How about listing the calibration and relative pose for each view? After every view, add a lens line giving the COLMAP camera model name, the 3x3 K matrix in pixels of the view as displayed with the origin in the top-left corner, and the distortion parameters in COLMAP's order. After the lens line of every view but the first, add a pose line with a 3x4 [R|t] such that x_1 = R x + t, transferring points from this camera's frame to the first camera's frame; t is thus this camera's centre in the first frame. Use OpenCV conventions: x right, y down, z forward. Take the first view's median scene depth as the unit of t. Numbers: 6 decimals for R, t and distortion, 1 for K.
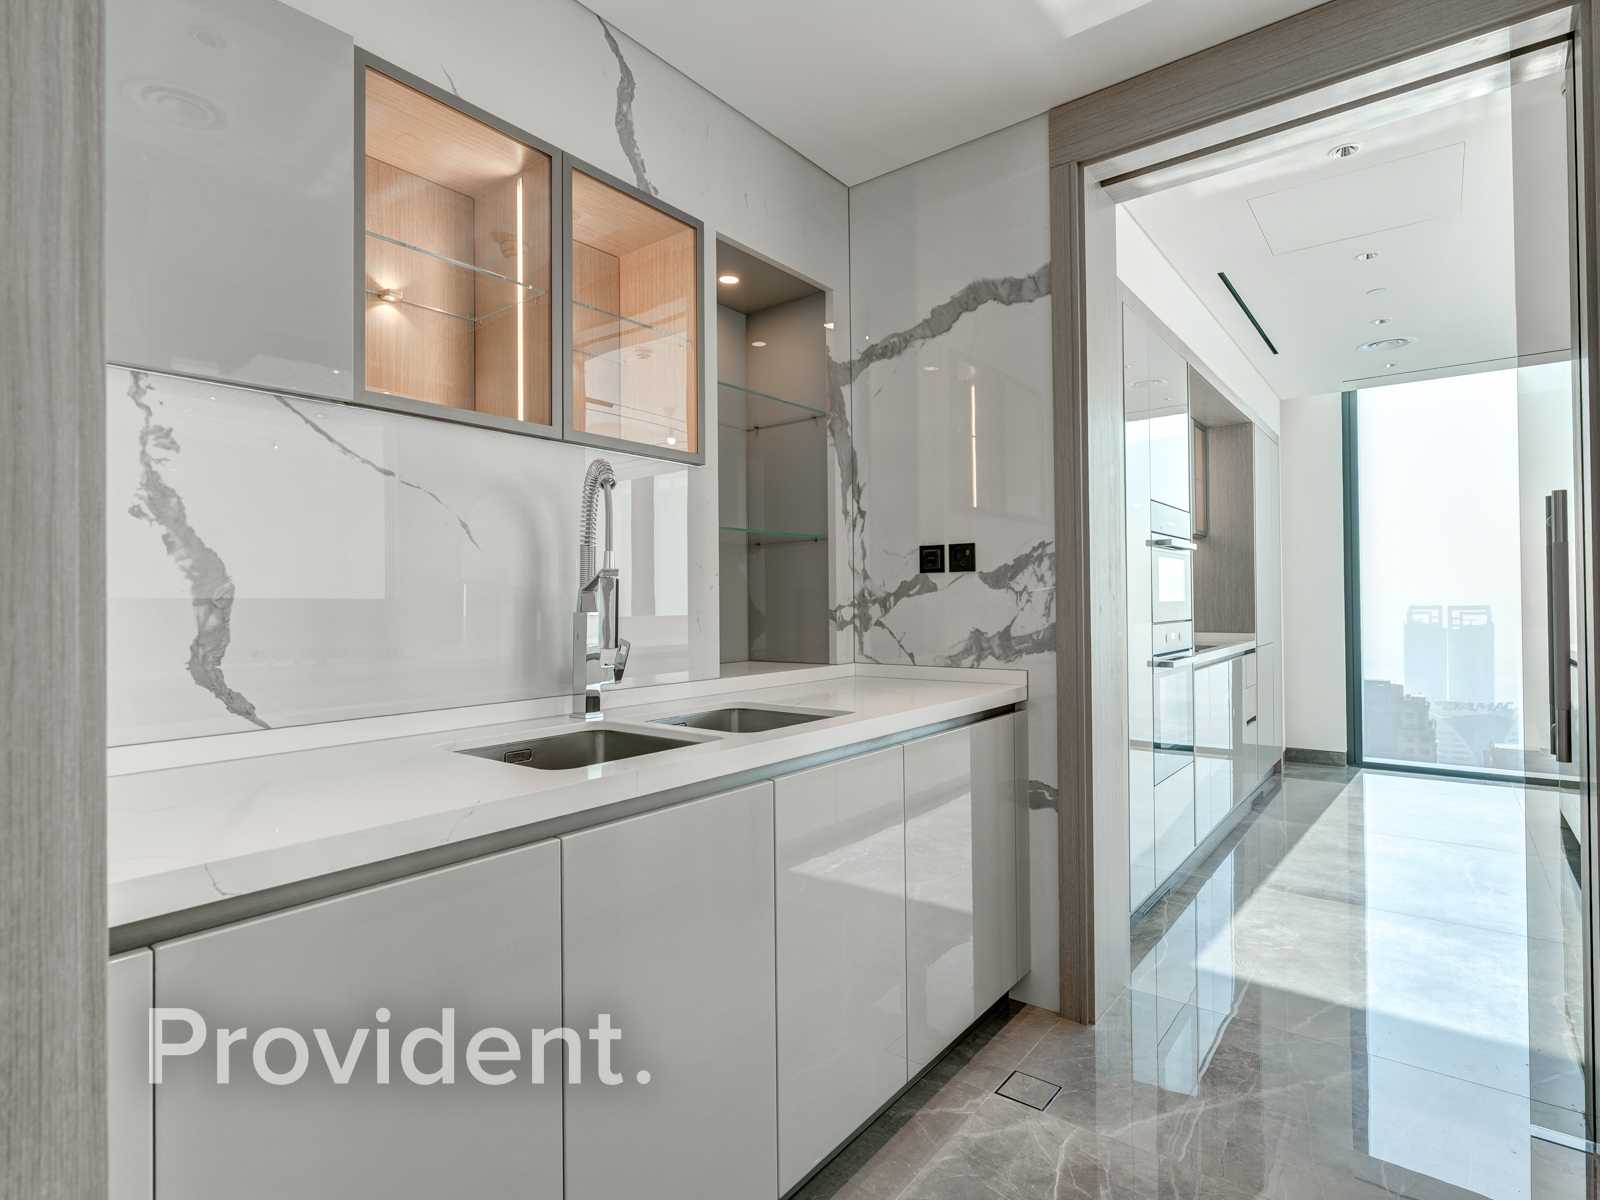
lens RADIAL K [[821.6, 0, 777.1], [0, 821.6, 590.3], [0, 0, 1]] dist [-0.017818, 0.000823]
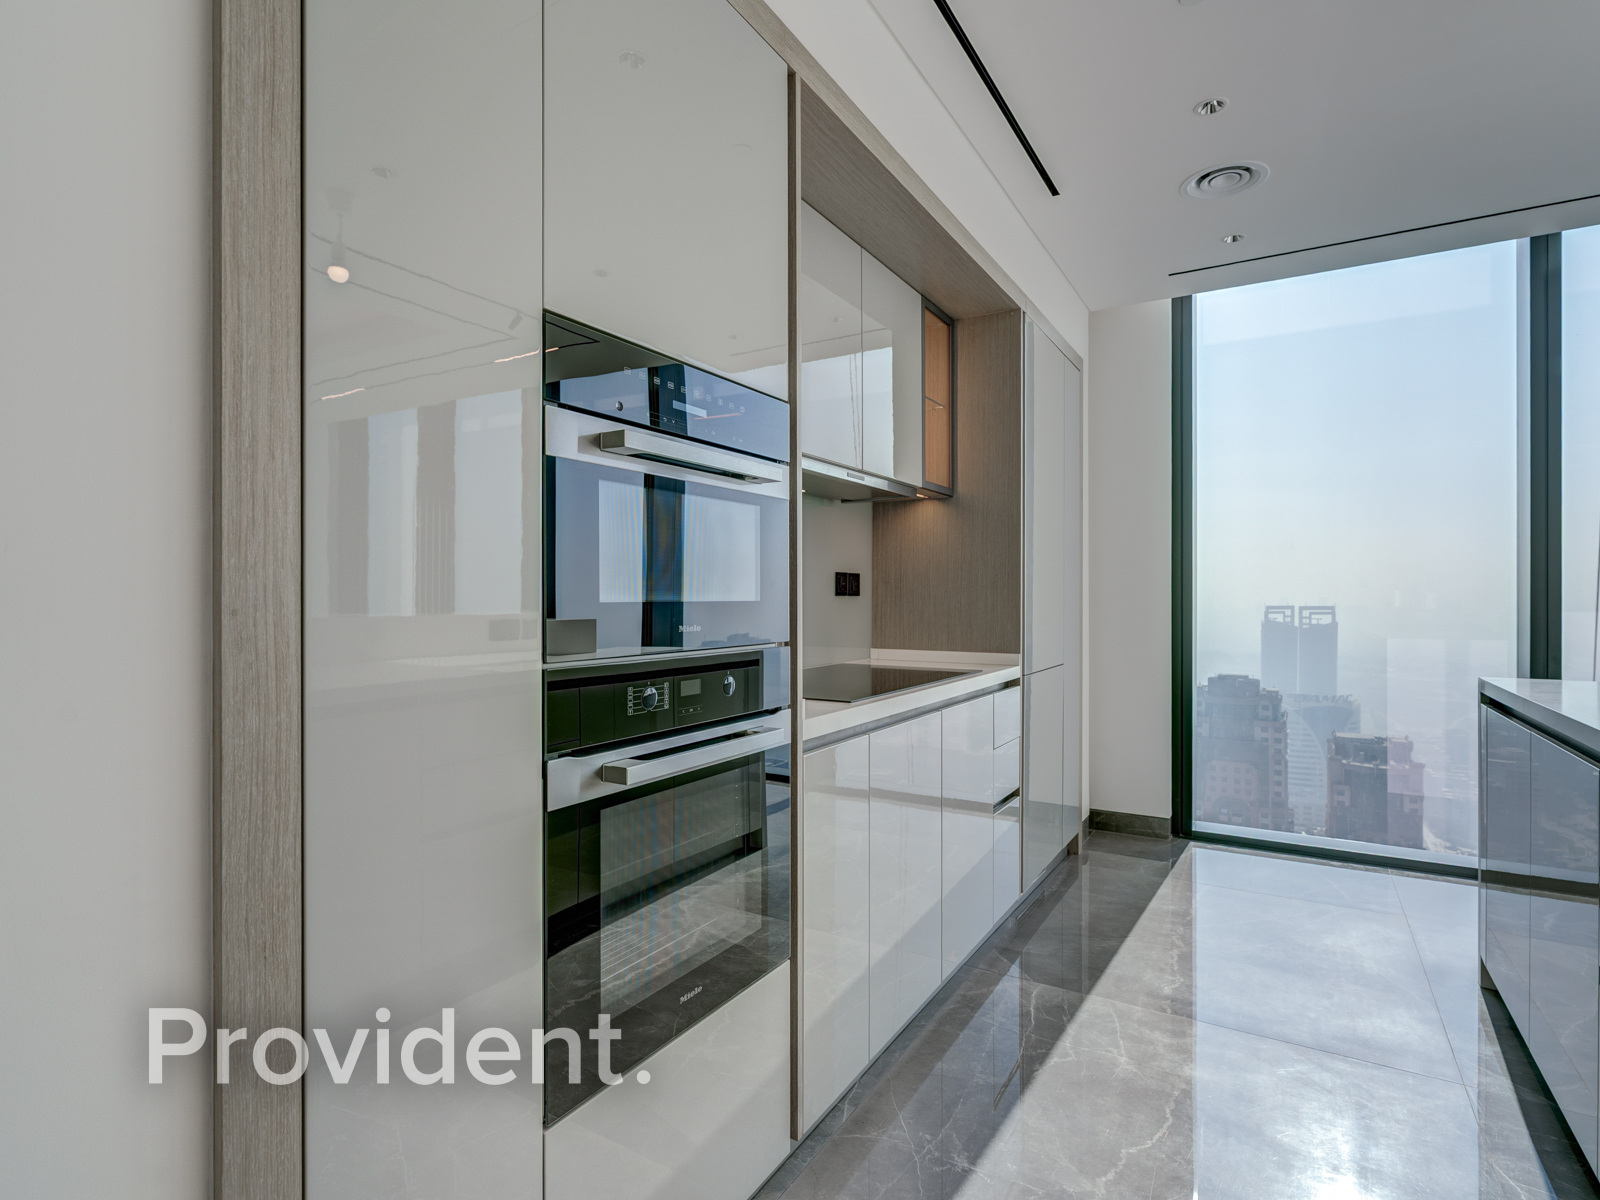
lens RADIAL K [[821.5, 0, 800.0], [0, 821.5, 600.0], [0, 0, 1]] dist [0.000490, -0.000367]
pose [[0.989565, 0.007572, 0.143891, 0.274308], [-0.009933, 0.999828, 0.015694, 0.003127], [-0.143747, -0.016959, 0.989469, 0.341308]]
